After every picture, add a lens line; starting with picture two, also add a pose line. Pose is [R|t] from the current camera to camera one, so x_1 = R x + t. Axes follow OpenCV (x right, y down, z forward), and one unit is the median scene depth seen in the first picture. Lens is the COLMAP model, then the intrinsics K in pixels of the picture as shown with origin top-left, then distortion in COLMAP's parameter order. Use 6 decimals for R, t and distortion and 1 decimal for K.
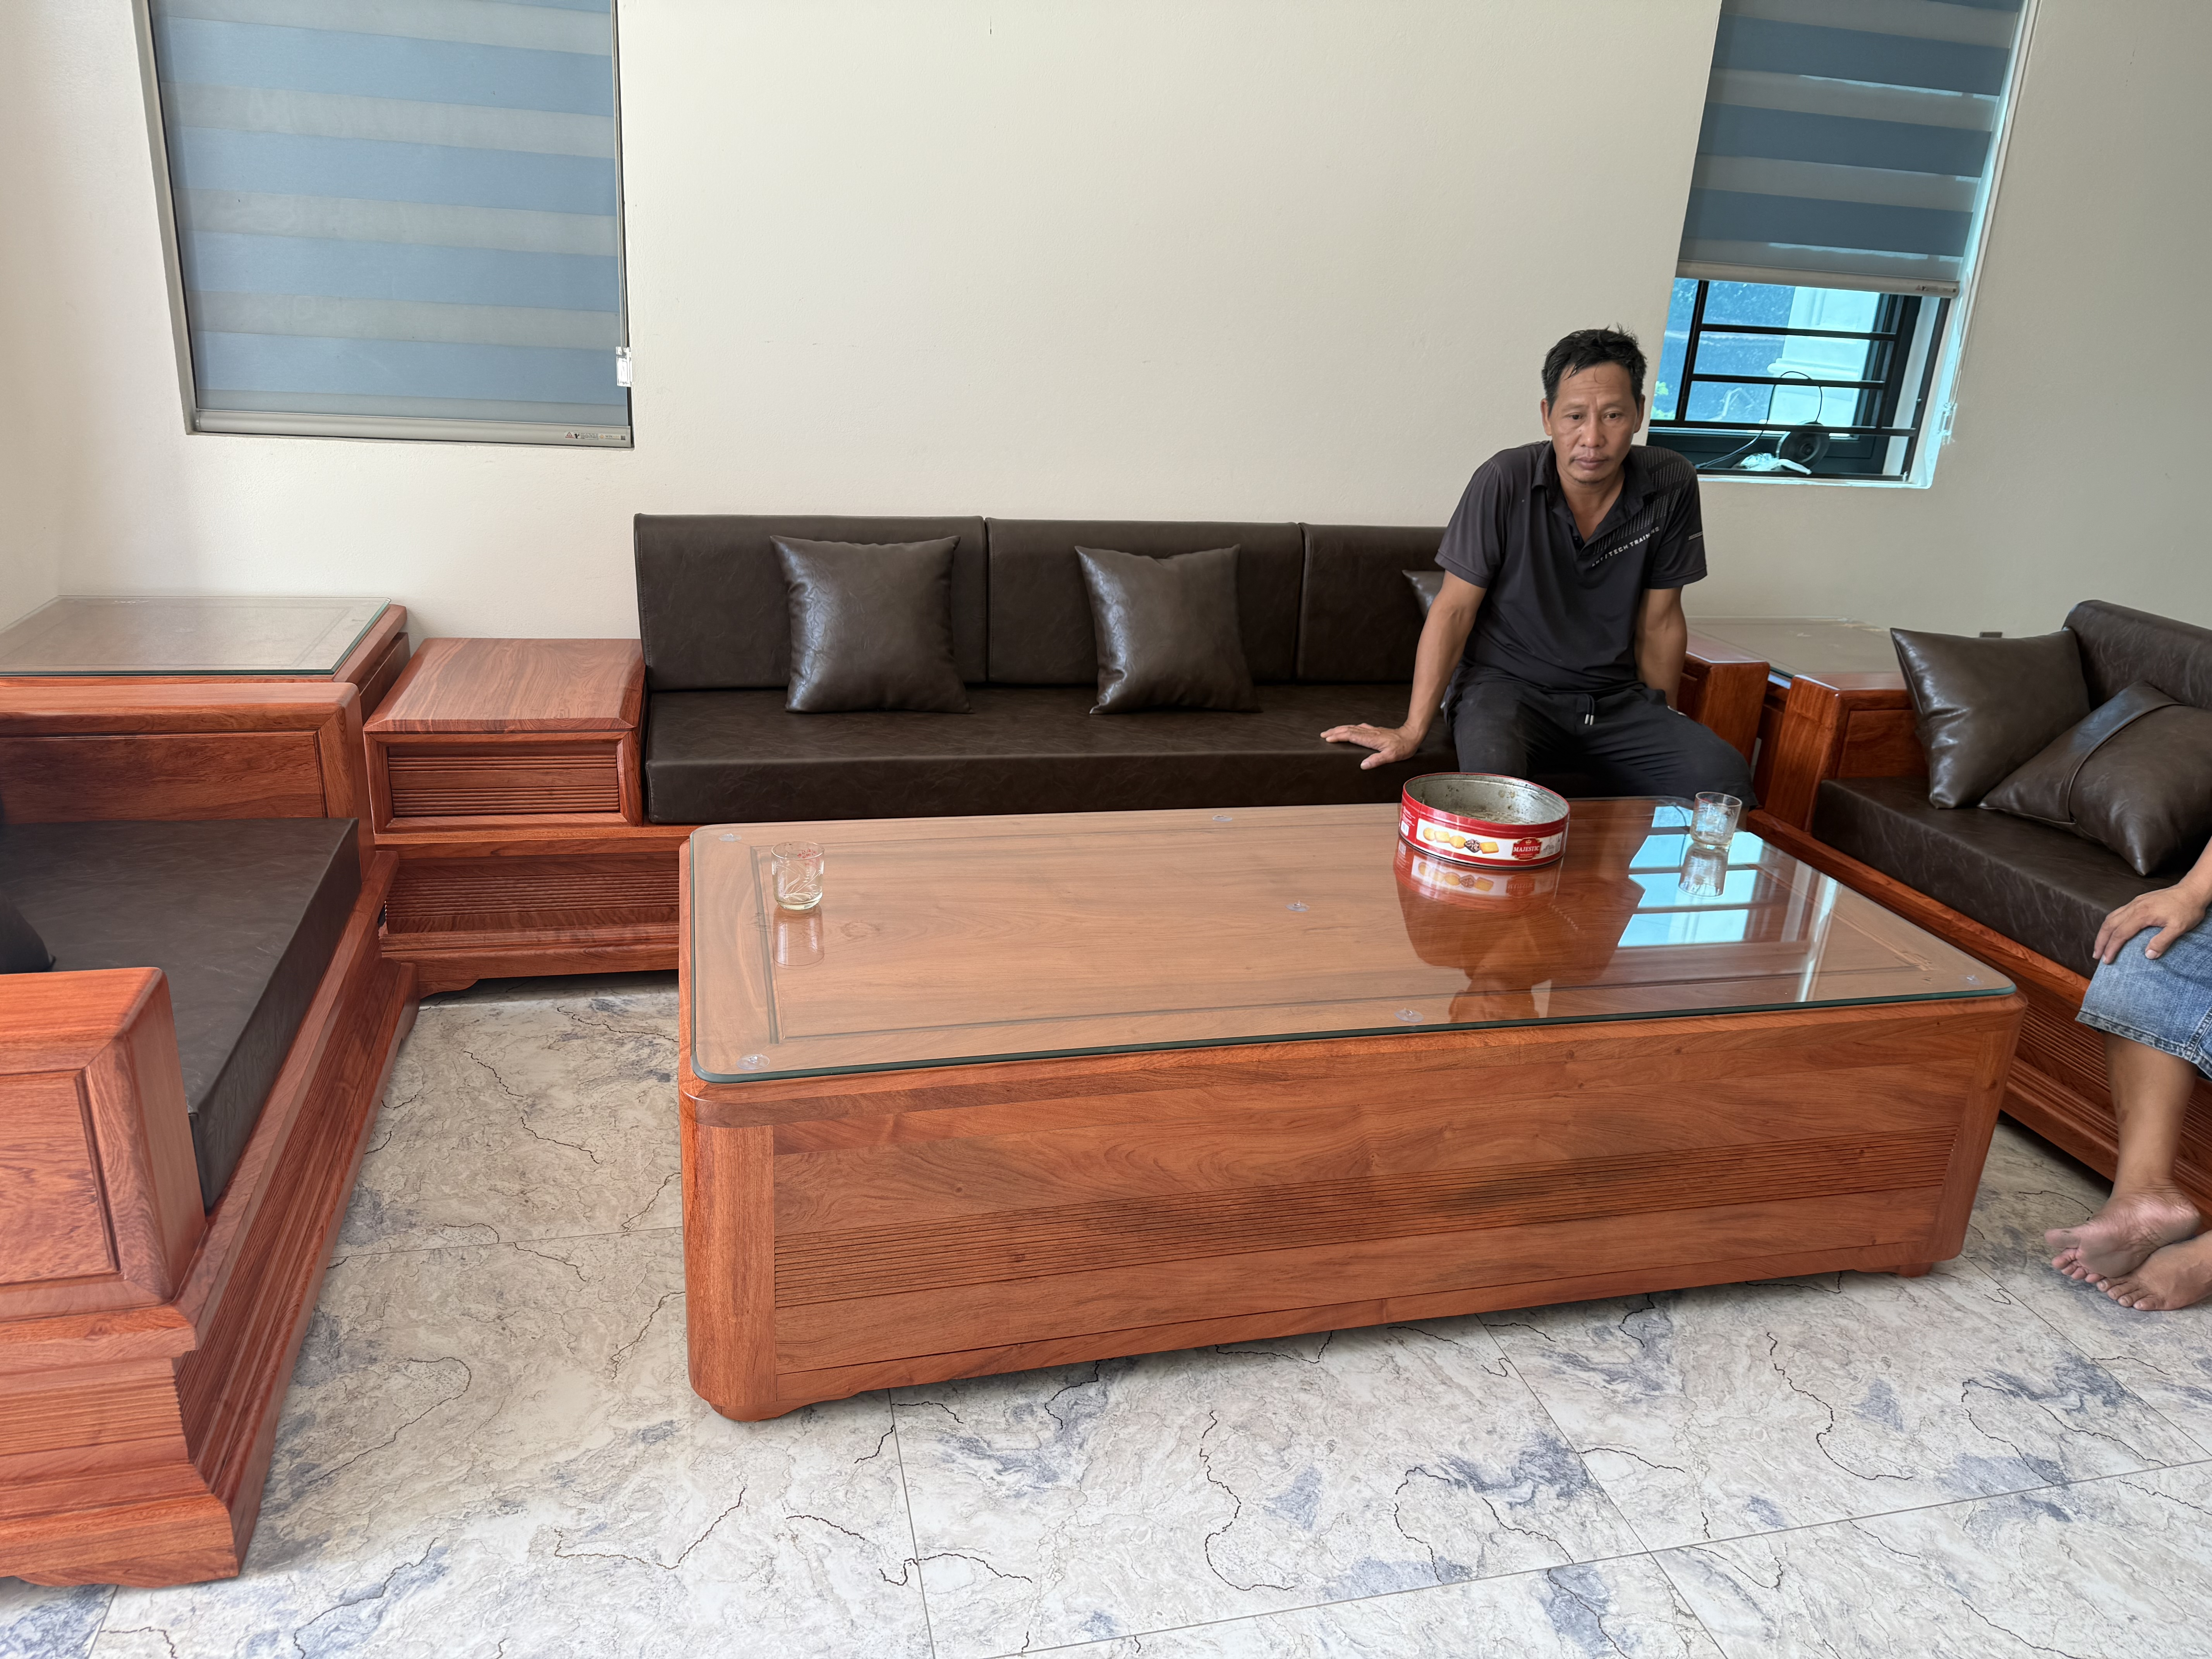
lens RADIAL K [[1597.9, 0, 1106.0], [0, 1597.9, 829.5], [0, 0, 1]] dist [-0.002520, -0.004166]
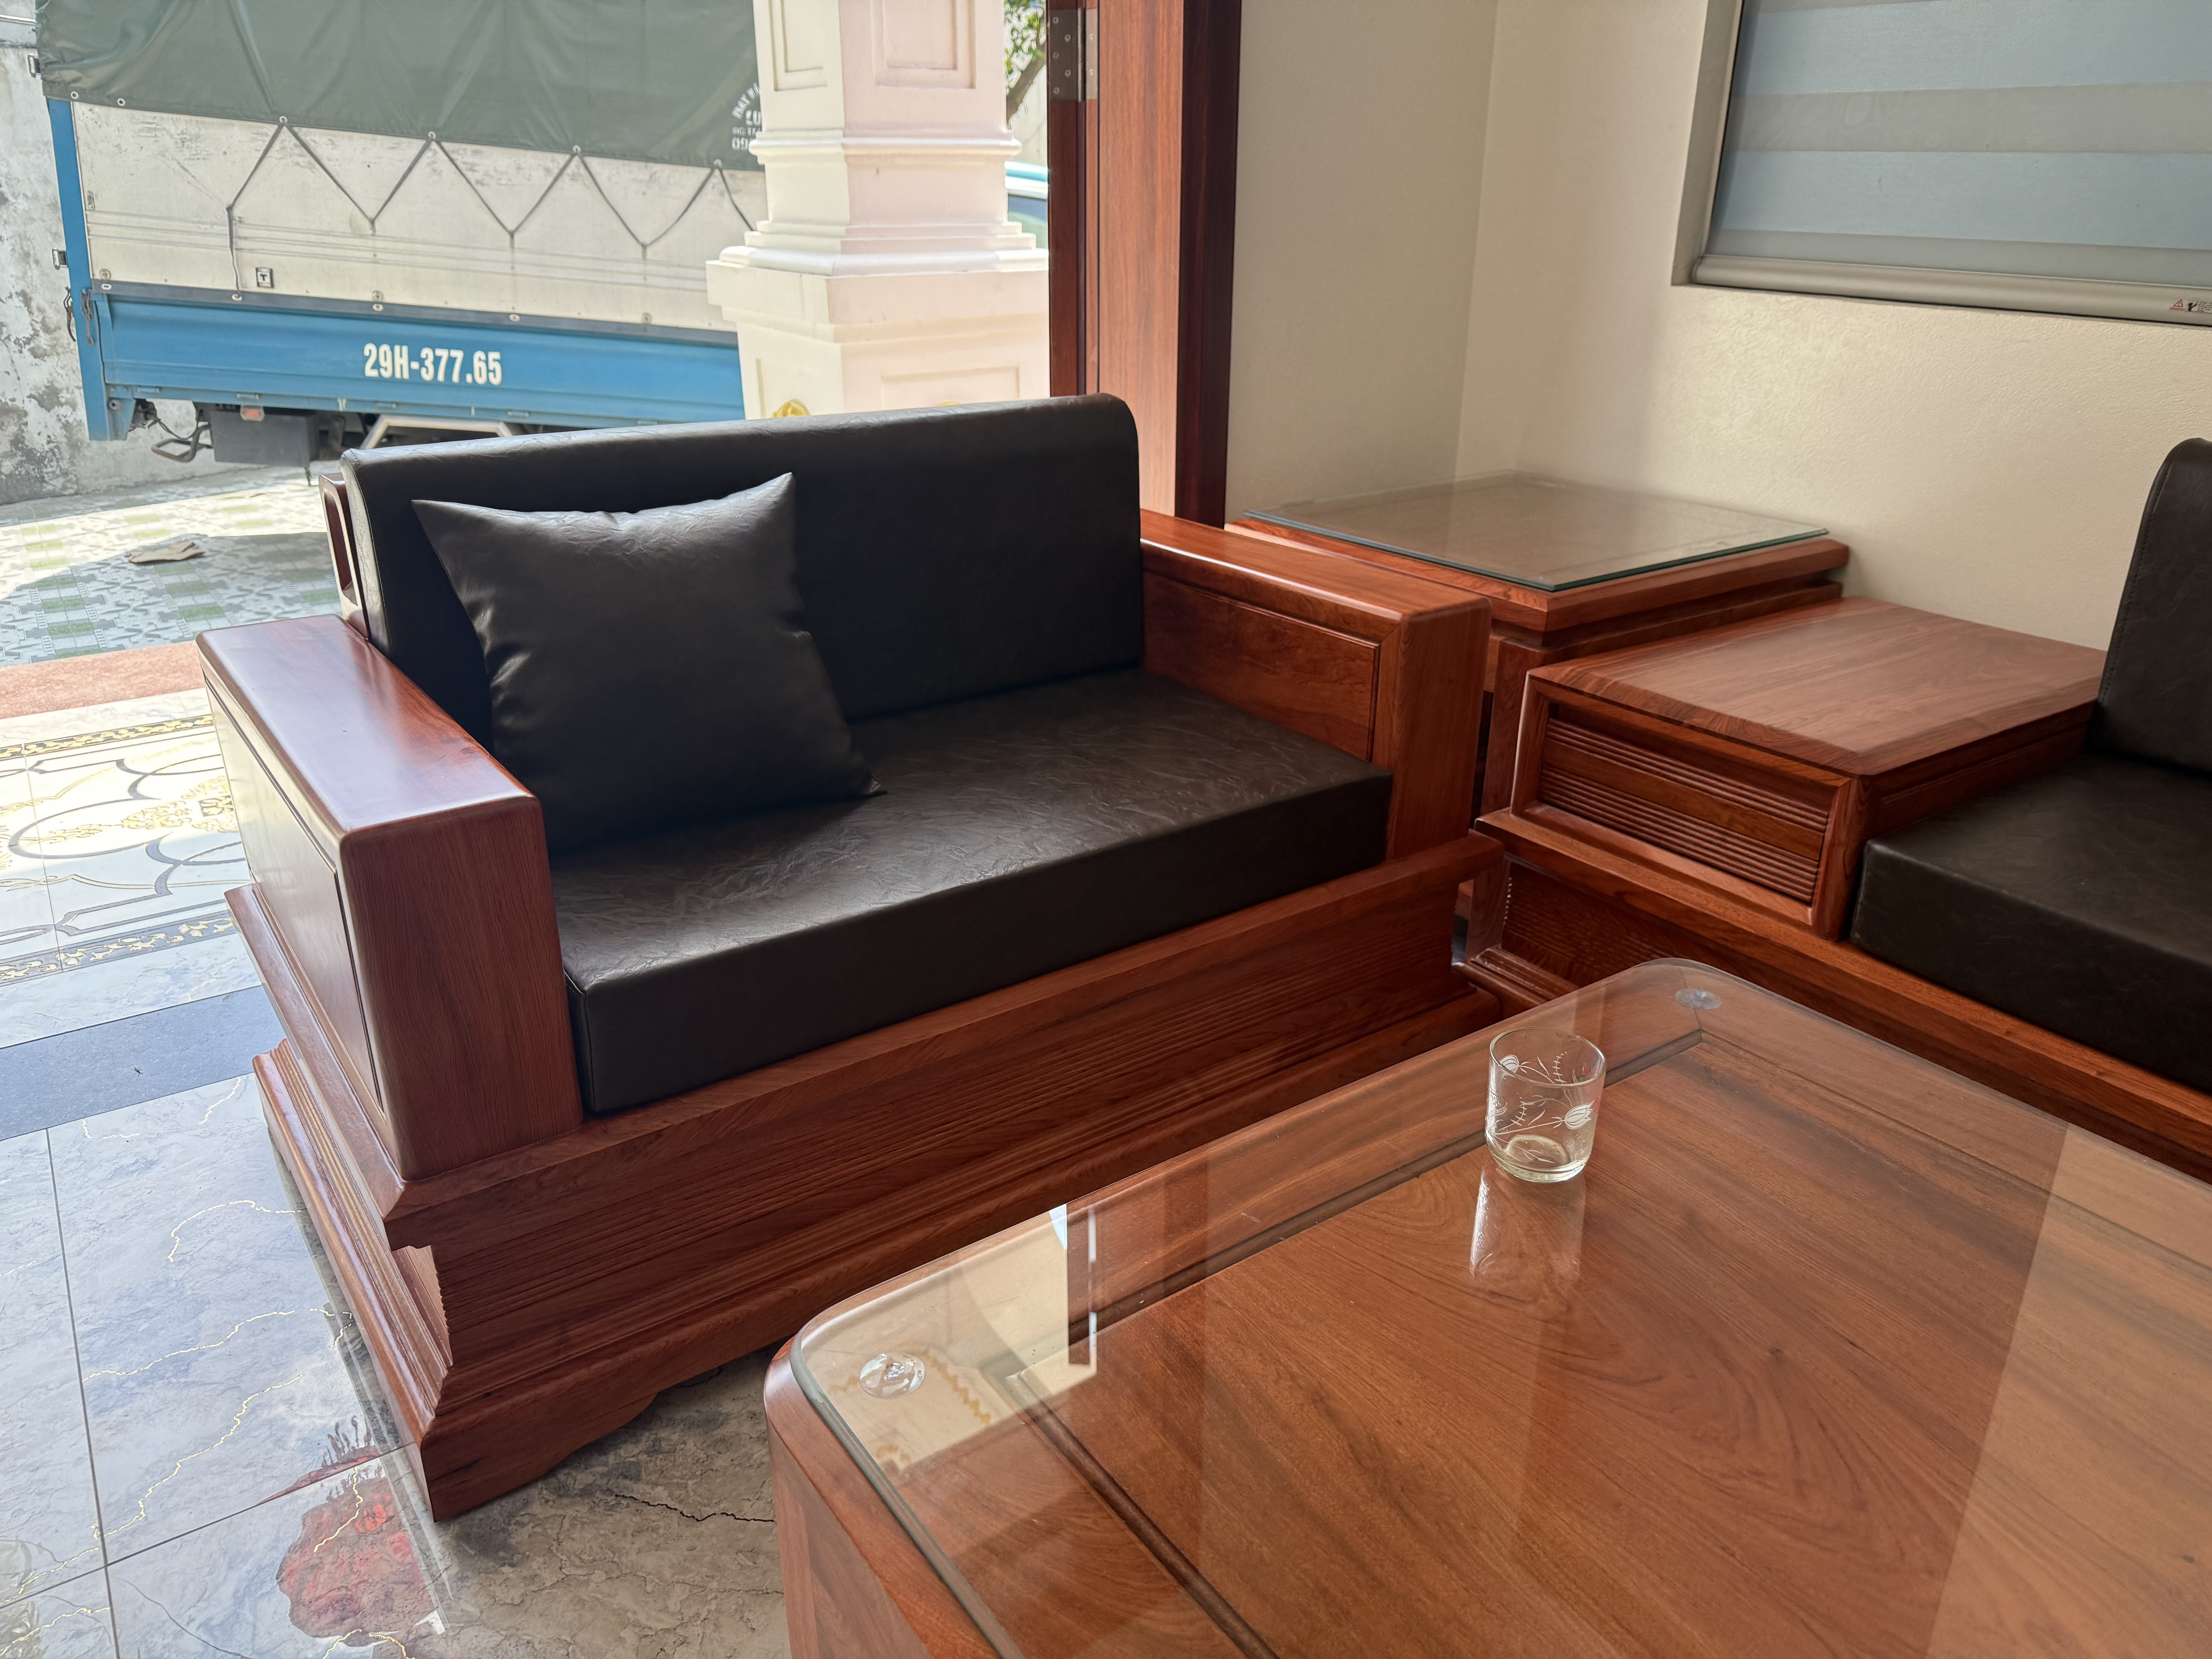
lens RADIAL K [[1597.9, 0, 1106.0], [0, 1597.9, 829.5], [0, 0, 1]] dist [-0.002520, -0.004166]
pose [[0.351225, 0.303630, -0.885692, 0.122553], [-0.292033, 0.934293, 0.204484, -0.084331], [0.889583, 0.186831, 0.416817, 0.527014]]
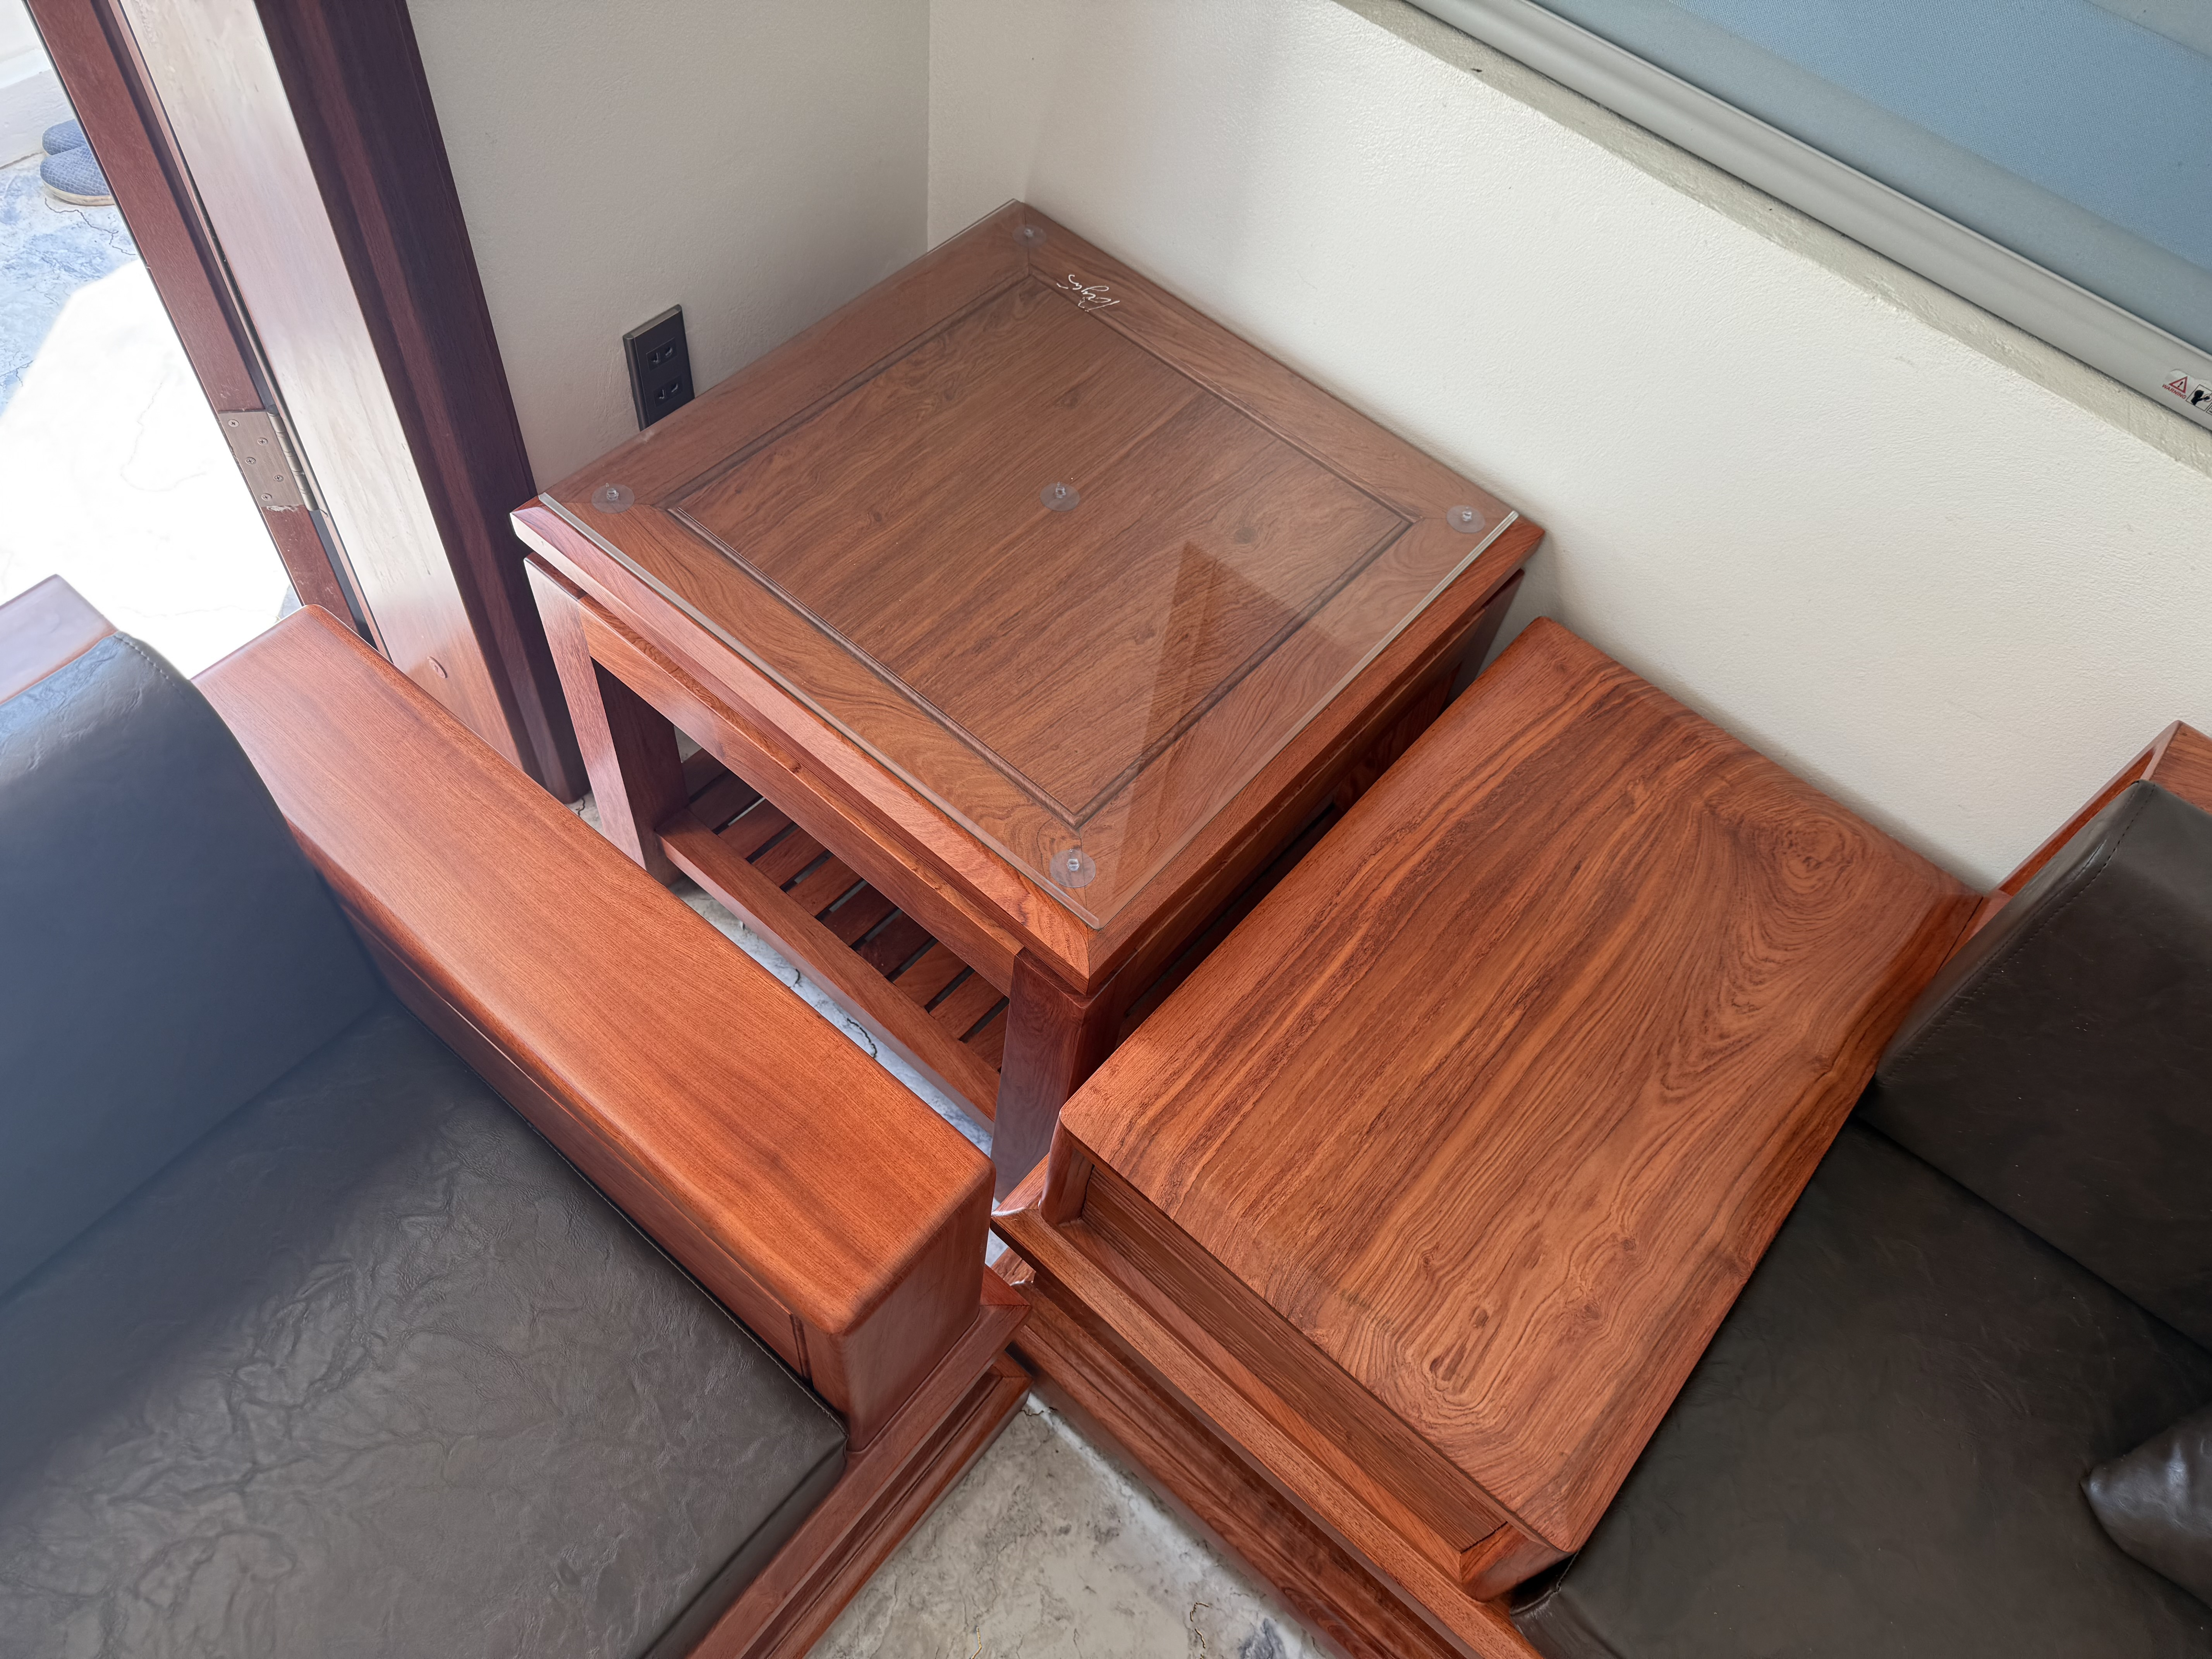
lens RADIAL K [[1523.0, 0, 1157.5], [0, 1523.0, 885.1], [0, 0, 1]] dist [-0.008814, -0.009836]
pose [[0.589975, 0.687691, -0.423097, -0.335383], [-0.335836, 0.685534, 0.645954, -0.381094], [0.734264, -0.239005, 0.635400, 0.765022]]
